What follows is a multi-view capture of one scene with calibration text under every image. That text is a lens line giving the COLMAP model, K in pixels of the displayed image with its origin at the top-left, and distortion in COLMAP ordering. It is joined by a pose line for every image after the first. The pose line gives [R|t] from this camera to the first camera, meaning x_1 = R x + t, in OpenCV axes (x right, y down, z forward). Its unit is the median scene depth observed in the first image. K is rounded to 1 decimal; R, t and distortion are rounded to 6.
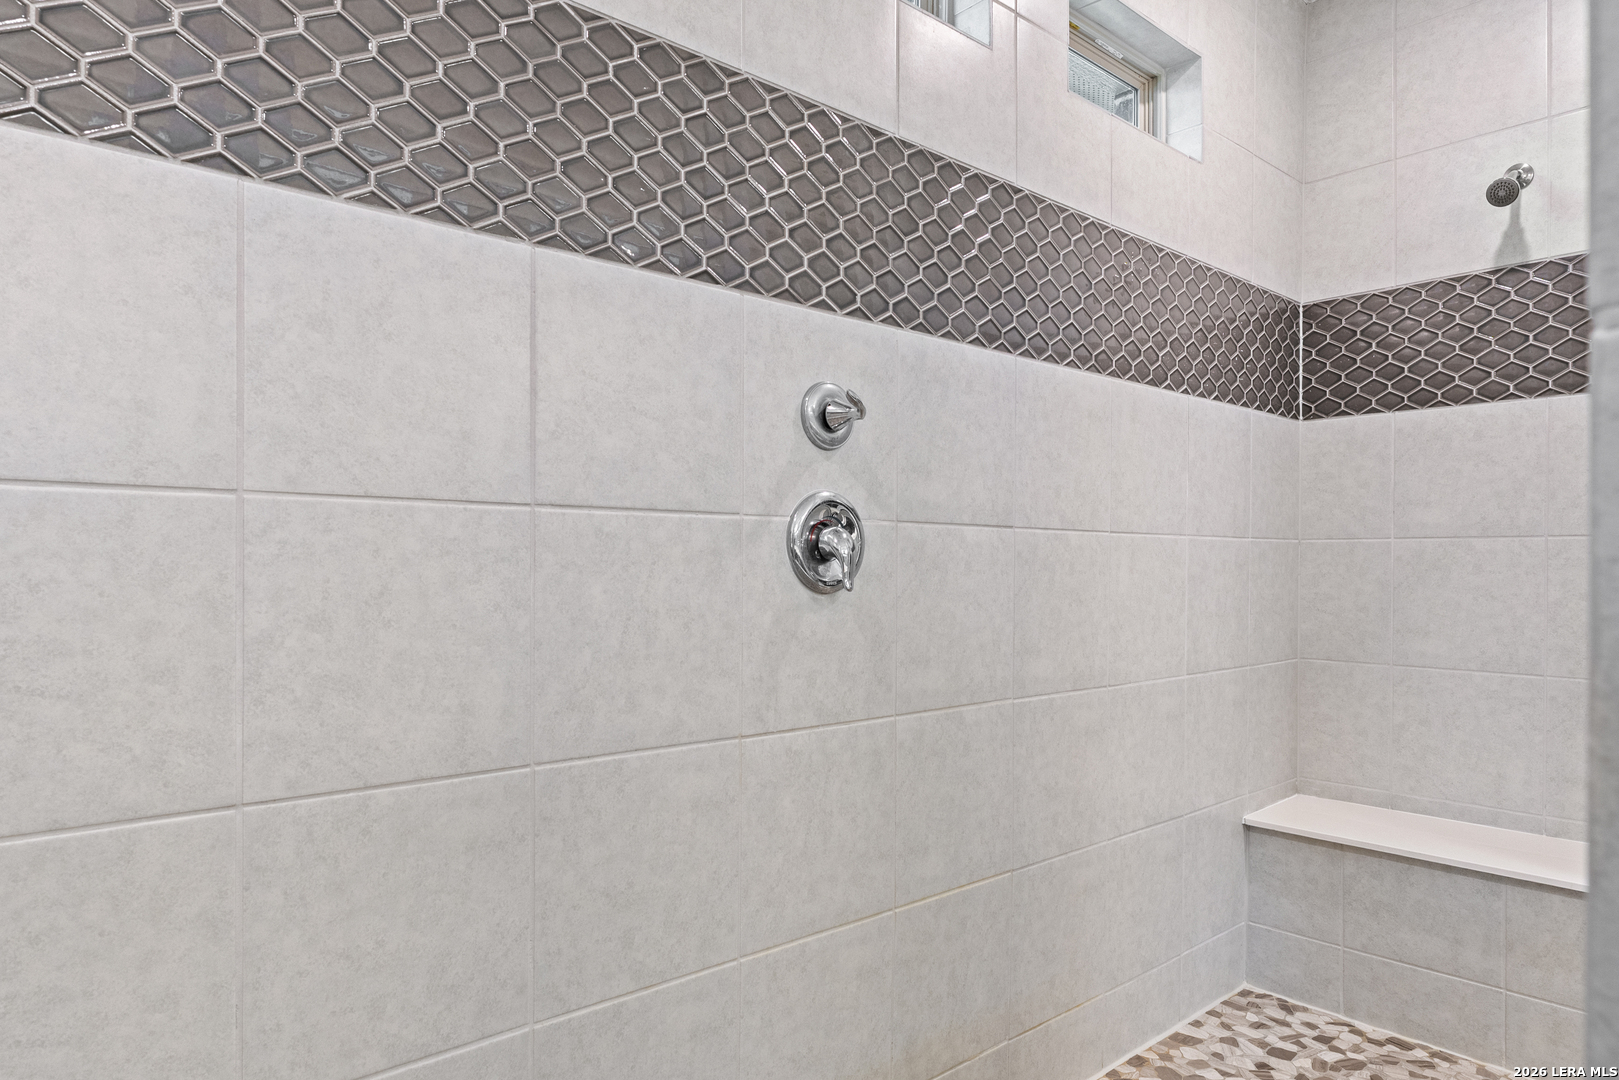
lens RADIAL K [[999.8, 0, 805.3], [0, 999.8, 568.0], [0, 0, 1]] dist [-0.002052, -0.002114]
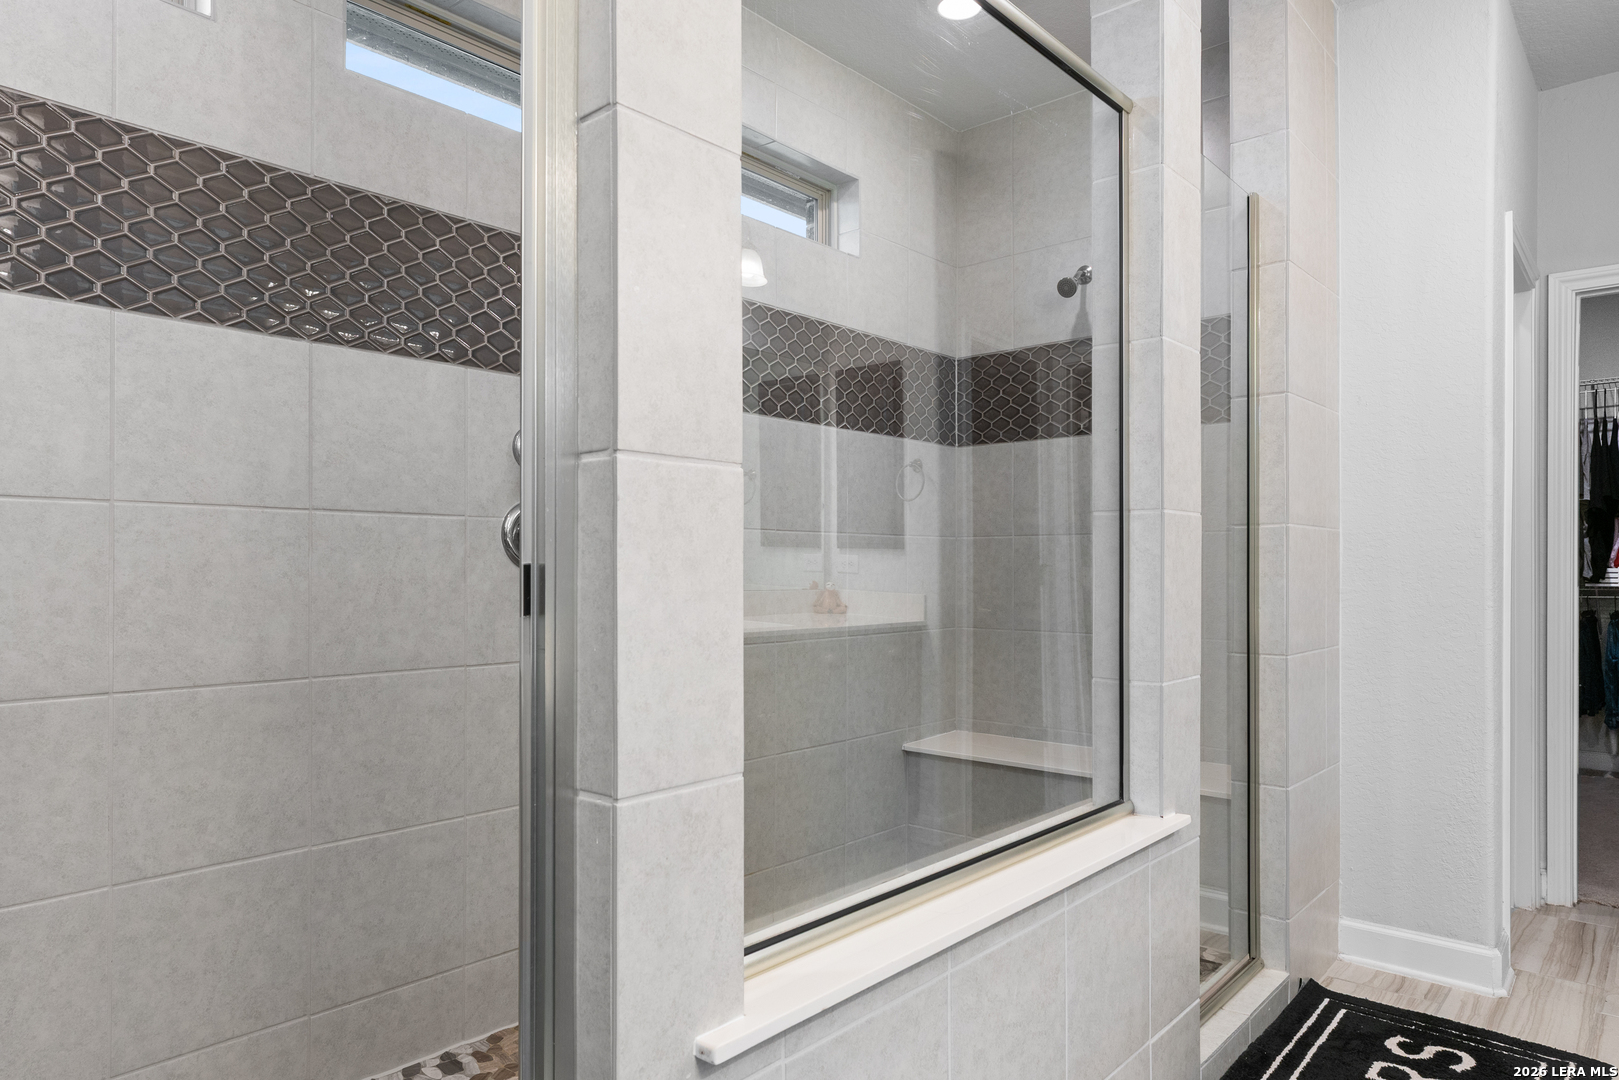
lens RADIAL K [[1002.9, 0, 805.9], [0, 1002.9, 563.6], [0, 0, 1]] dist [-0.000828, -0.001454]
pose [[0.992426, -0.002316, 0.122822, 0.283647], [0.003248, 0.999967, -0.007394, 0.033182], [-0.122801, 0.007737, 0.992401, -0.604364]]
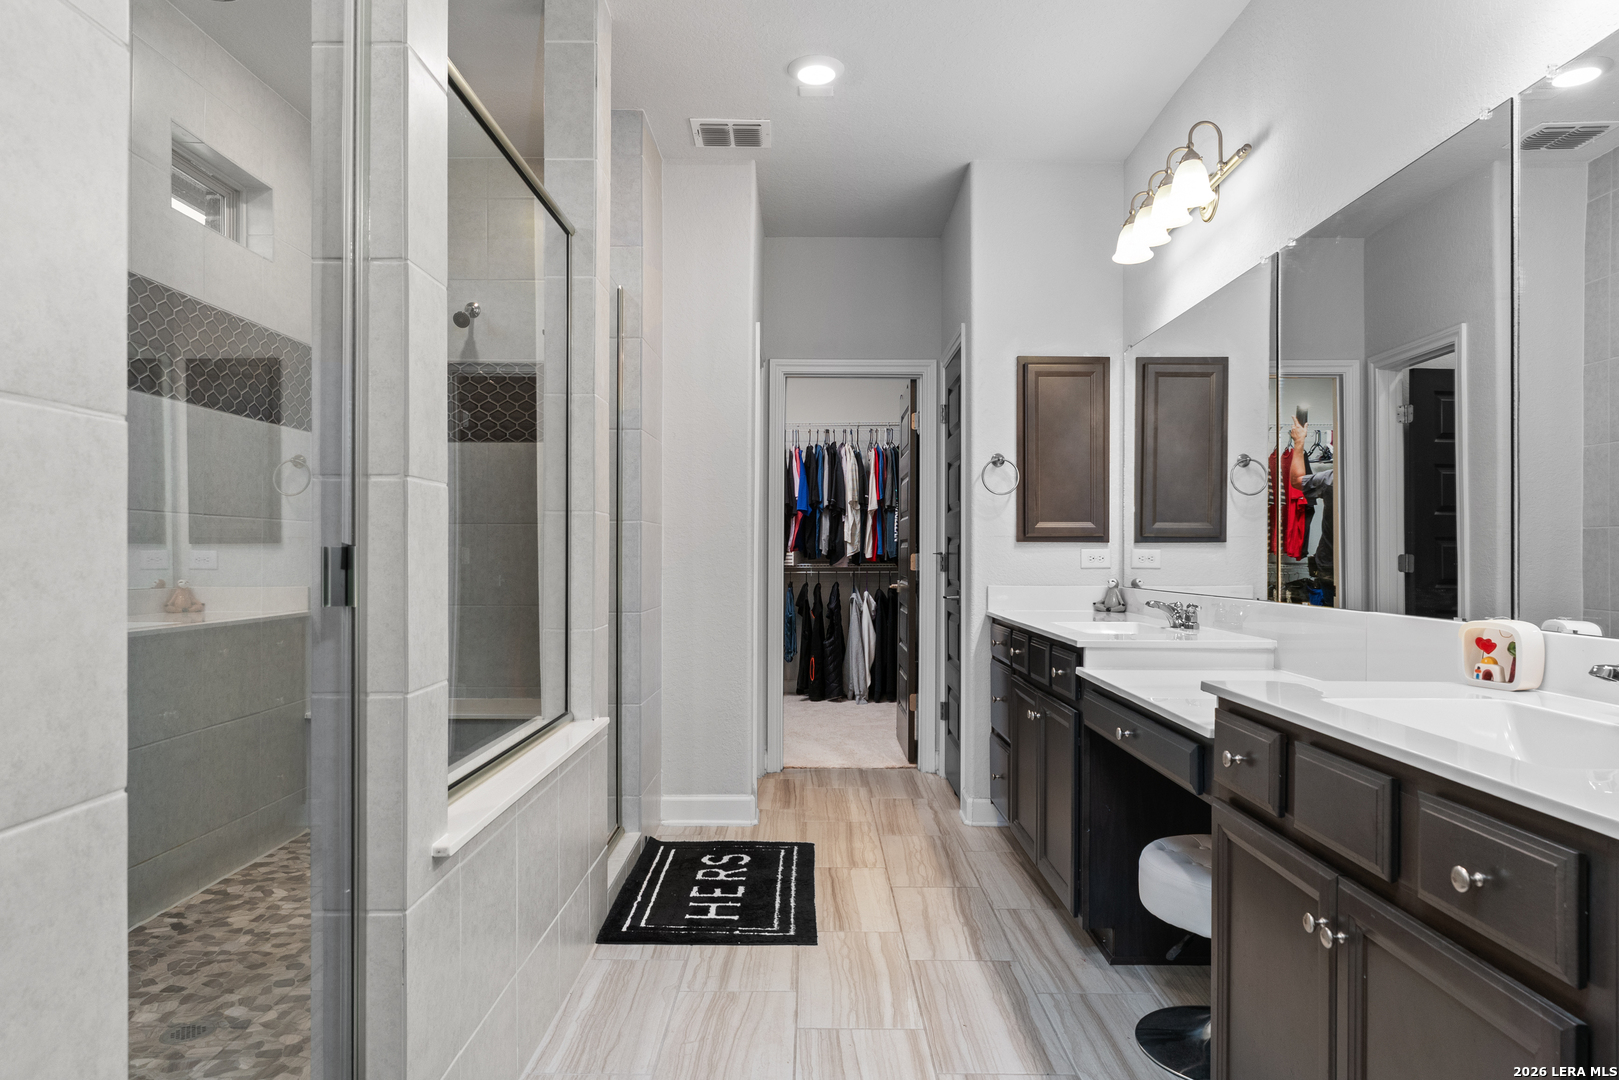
lens RADIAL K [[1000.2, 0, 806.4], [0, 1000.2, 552.2], [0, 0, 1]] dist [-0.003631, -0.000839]
pose [[0.664137, -0.001045, 0.747611, -0.313770], [0.003099, 0.999994, -0.001354, 0.037090], [-0.747605, 0.003216, 0.664136, -0.979242]]
